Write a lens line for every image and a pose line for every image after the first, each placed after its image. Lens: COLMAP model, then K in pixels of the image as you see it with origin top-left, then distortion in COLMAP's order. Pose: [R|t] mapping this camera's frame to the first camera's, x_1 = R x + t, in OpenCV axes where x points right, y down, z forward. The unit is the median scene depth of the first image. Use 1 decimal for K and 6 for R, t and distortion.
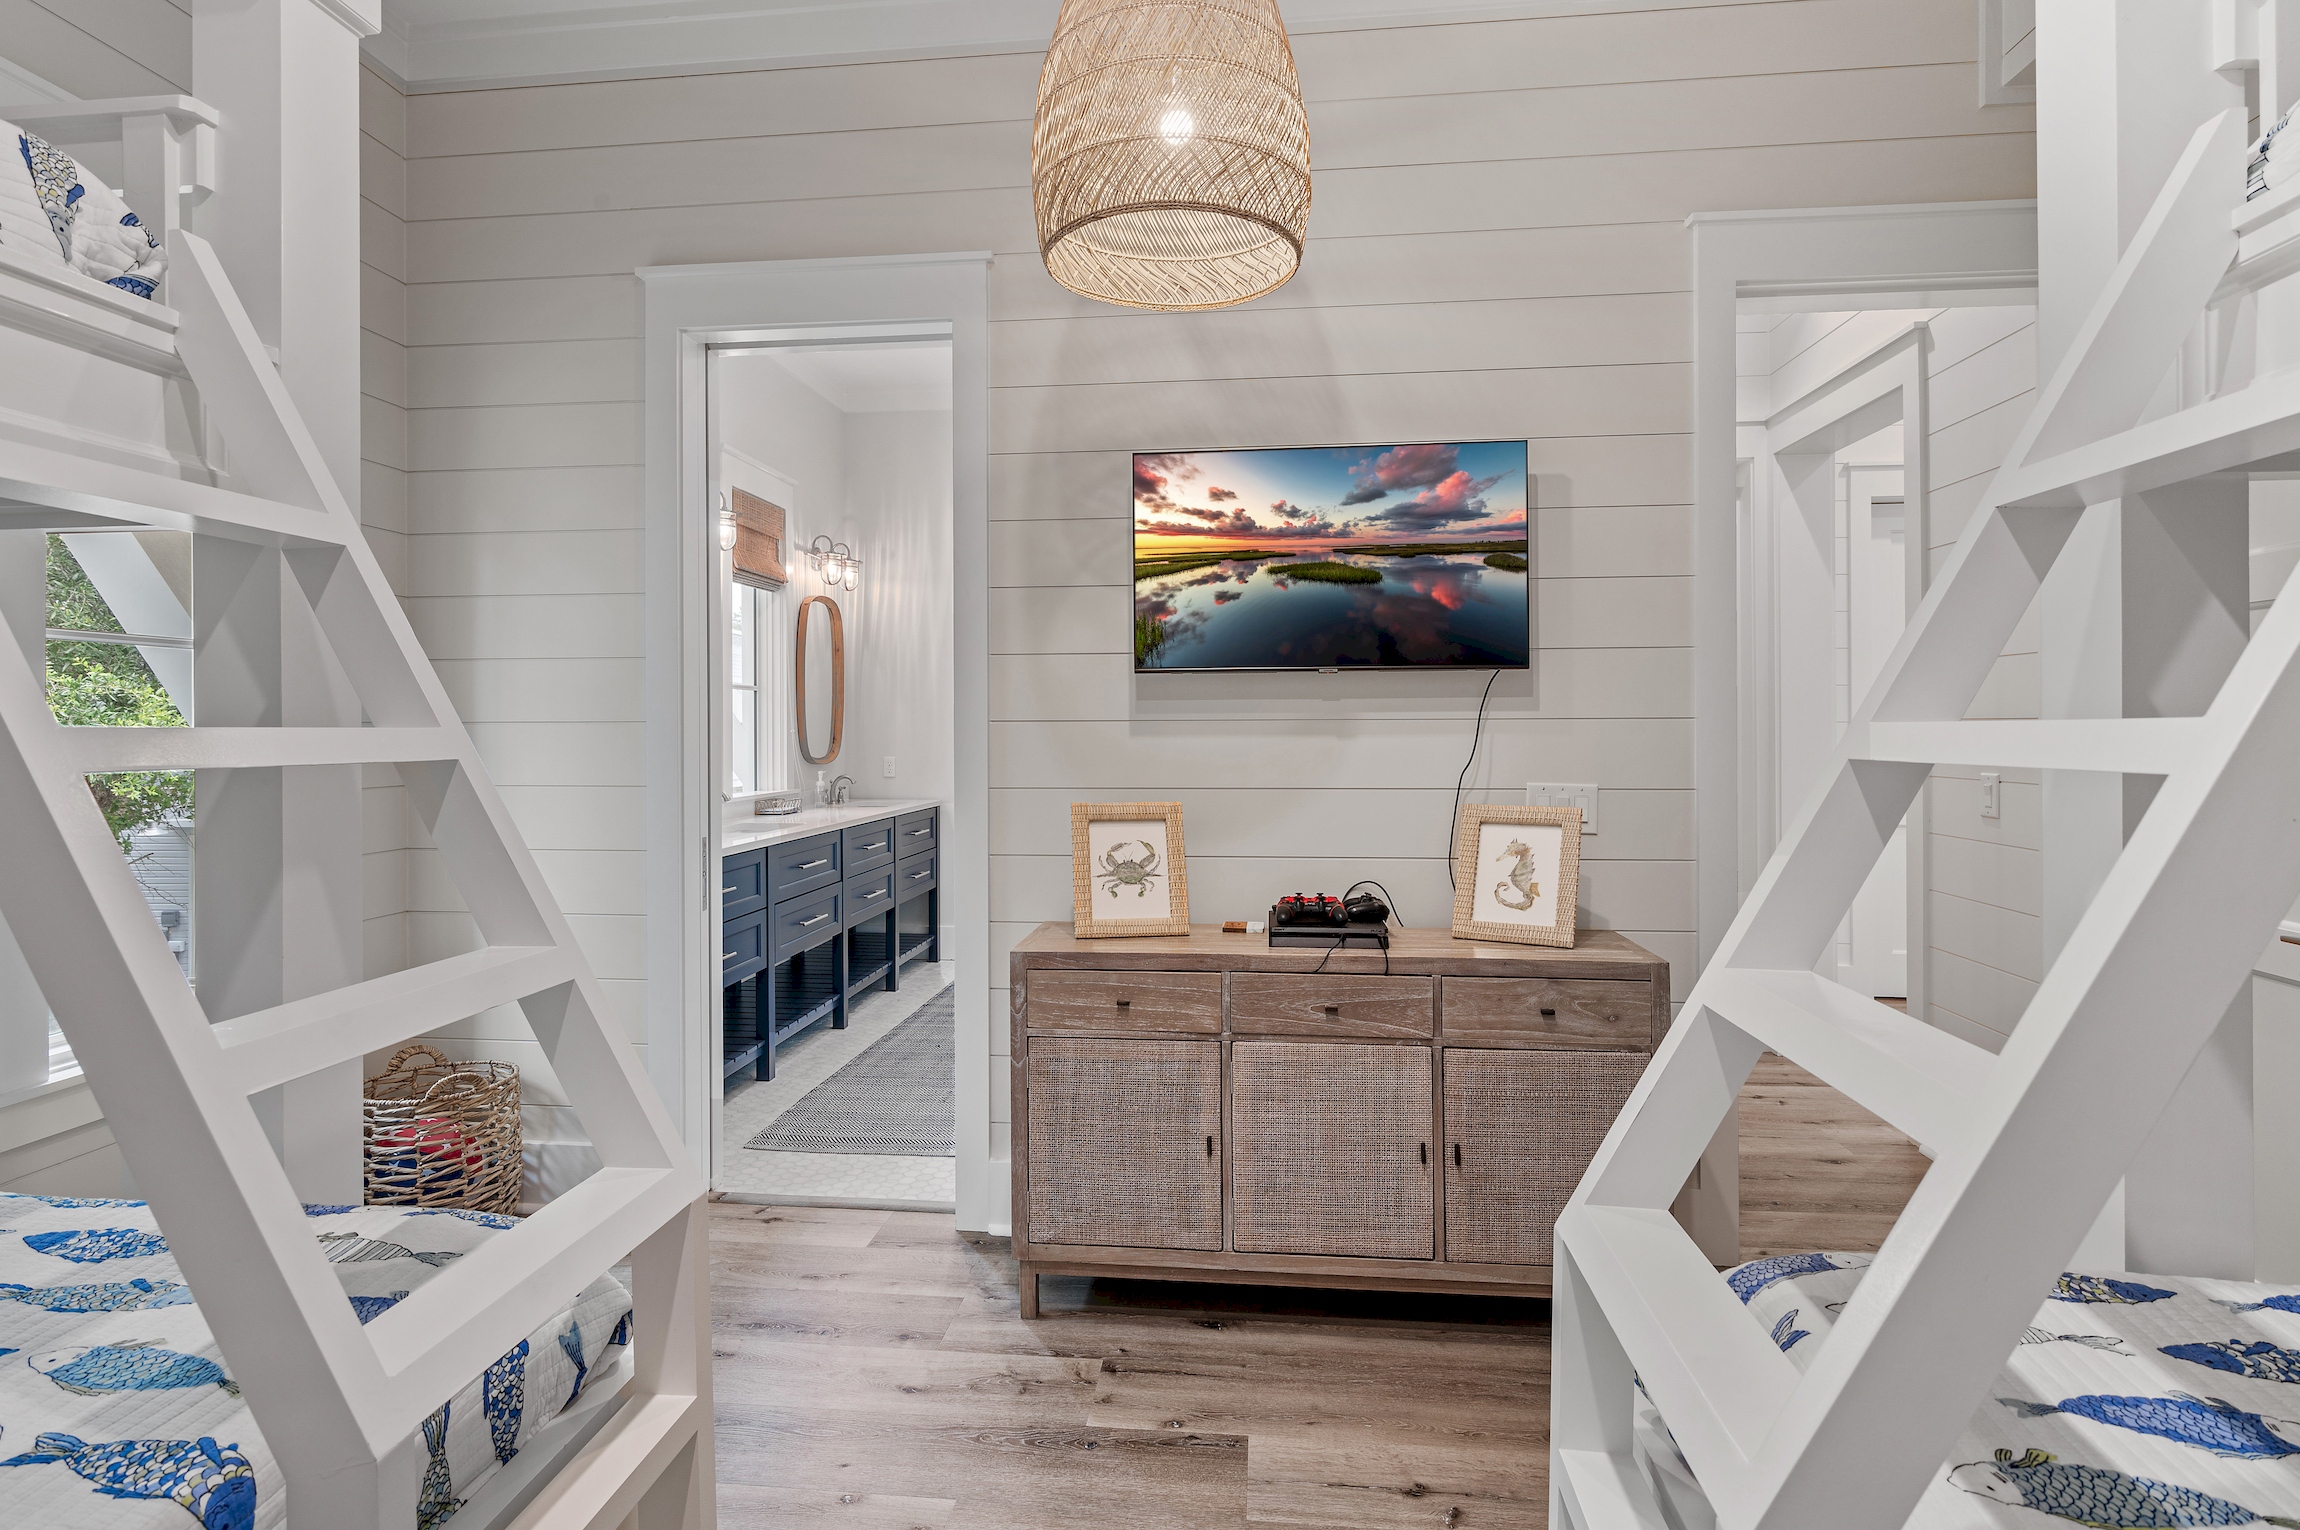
lens RADIAL K [[1136.7, 0, 1145.8], [0, 1136.7, 773.5], [0, 0, 1]] dist [-0.000649, -0.000309]
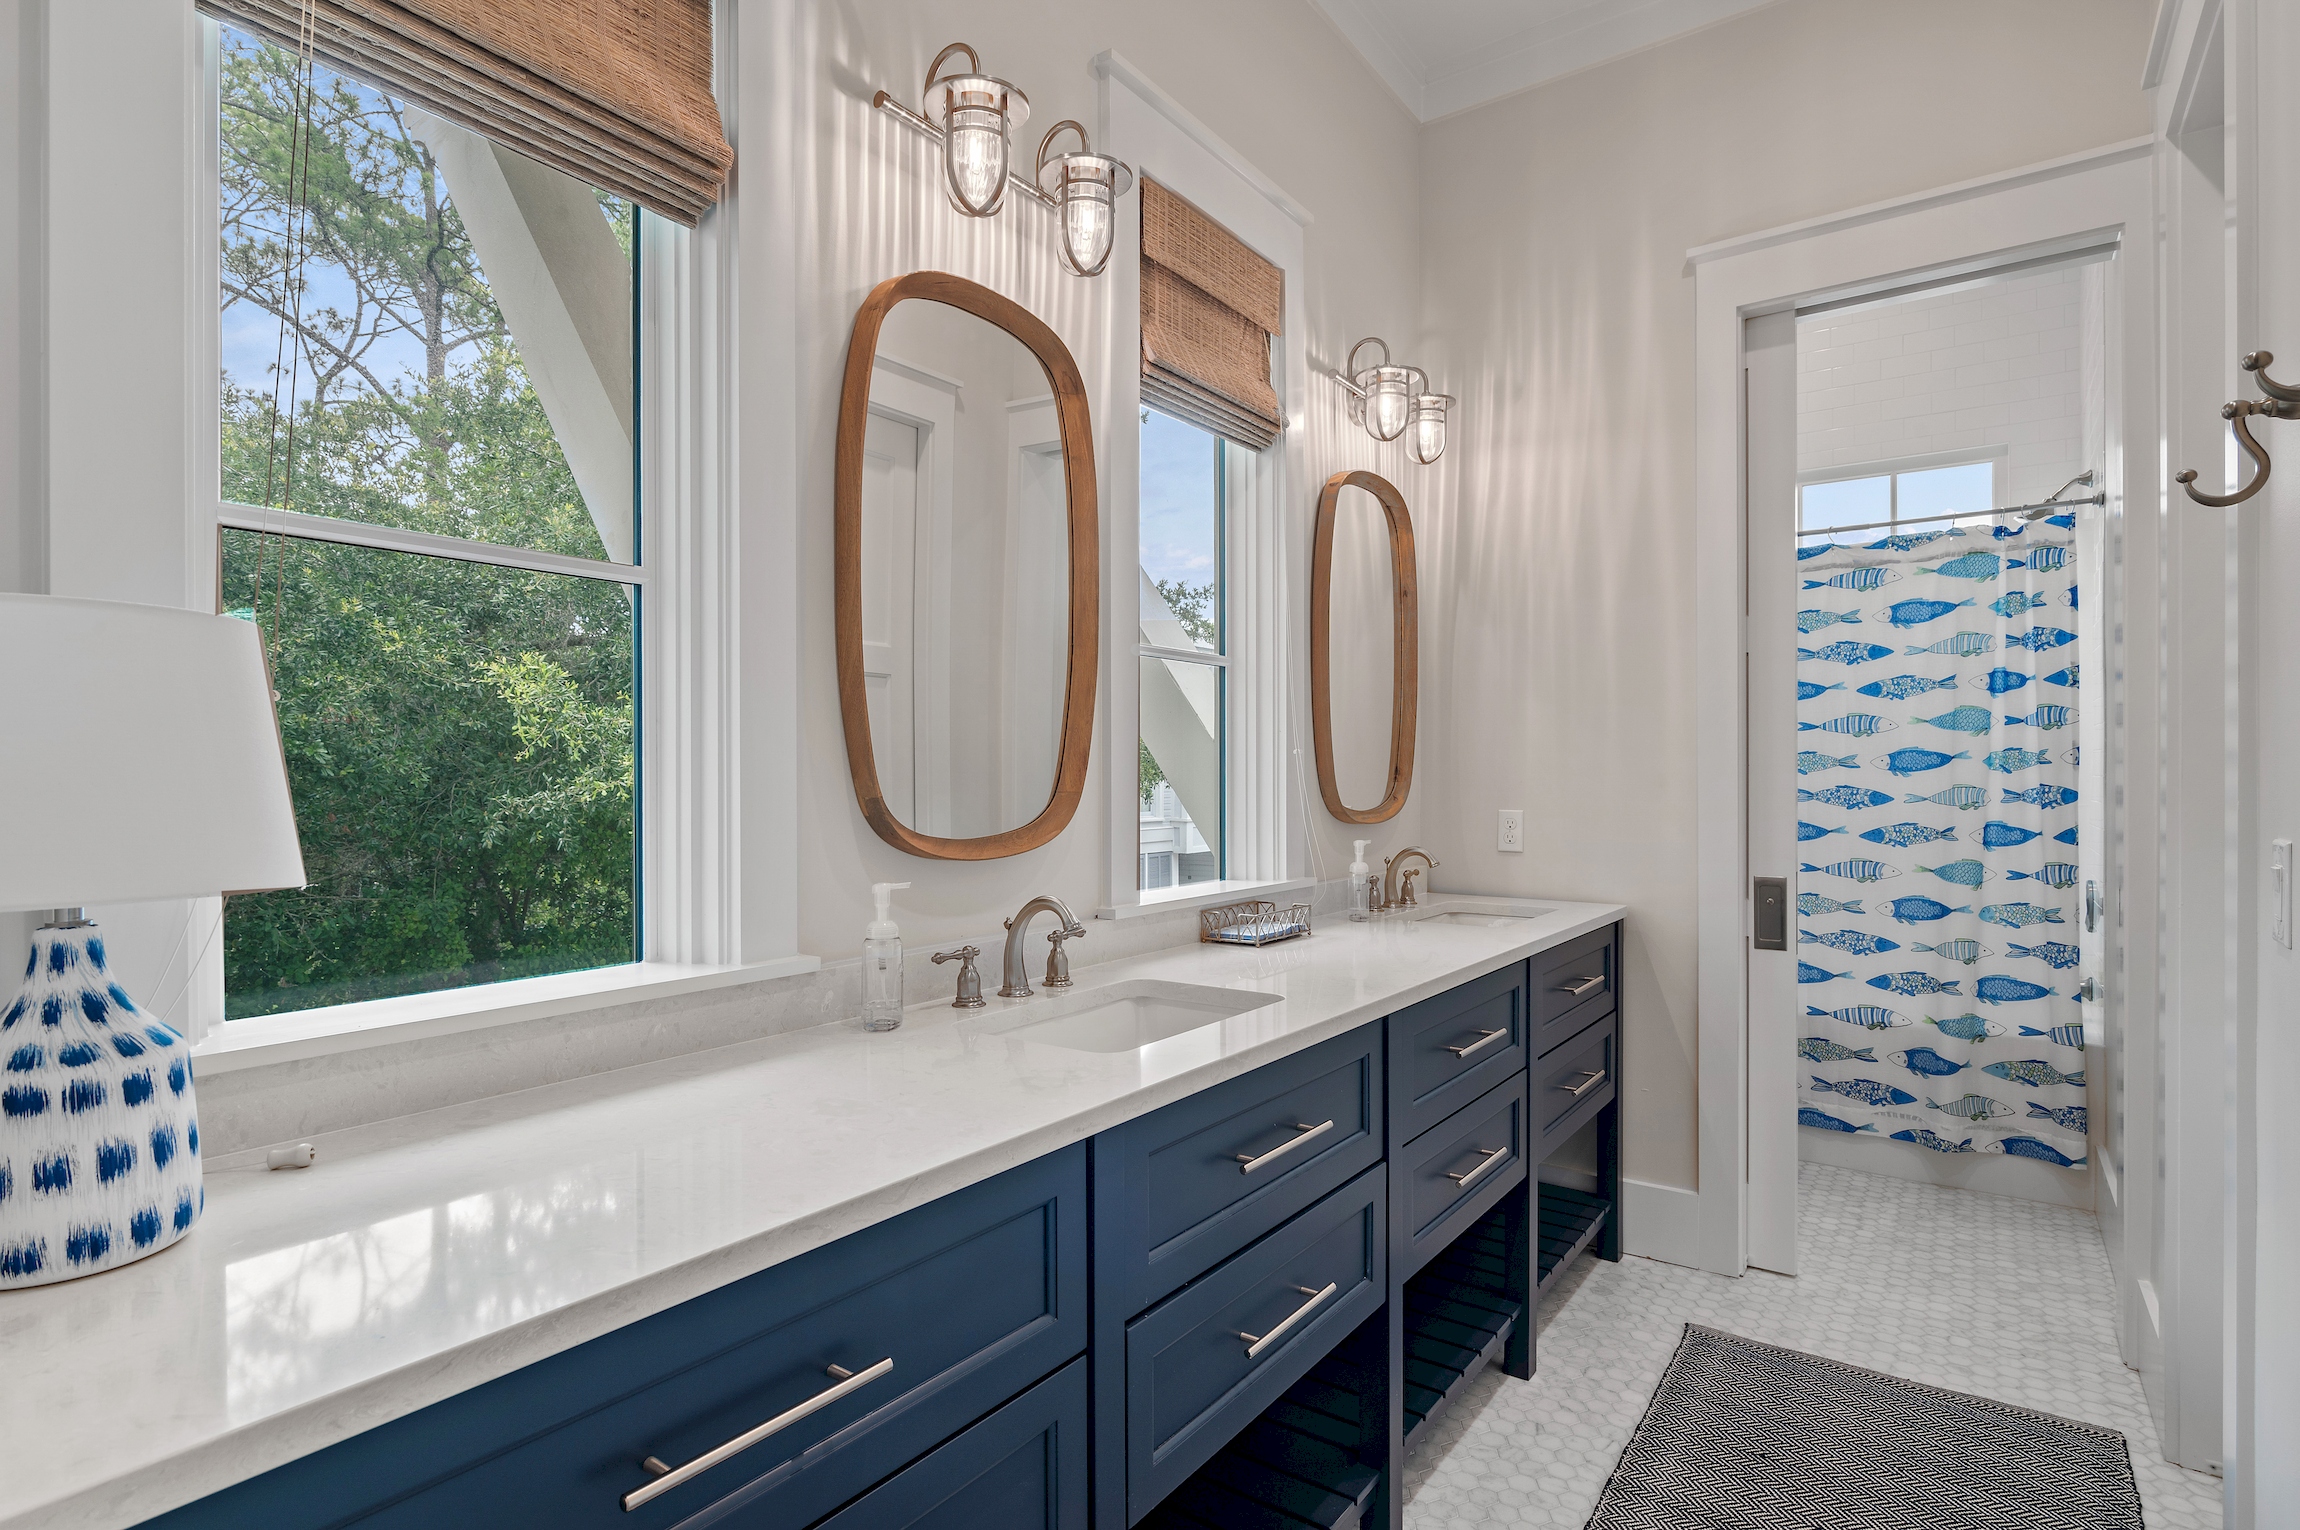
lens RADIAL K [[1136.7, 0, 1145.8], [0, 1136.7, 773.5], [0, 0, 1]] dist [-0.000649, -0.000309]
pose [[0.866292, -0.004555, -0.499517, -0.126370], [-0.013989, 0.999345, -0.033374, -0.012179], [0.499342, 0.035900, 0.865661, 0.537672]]
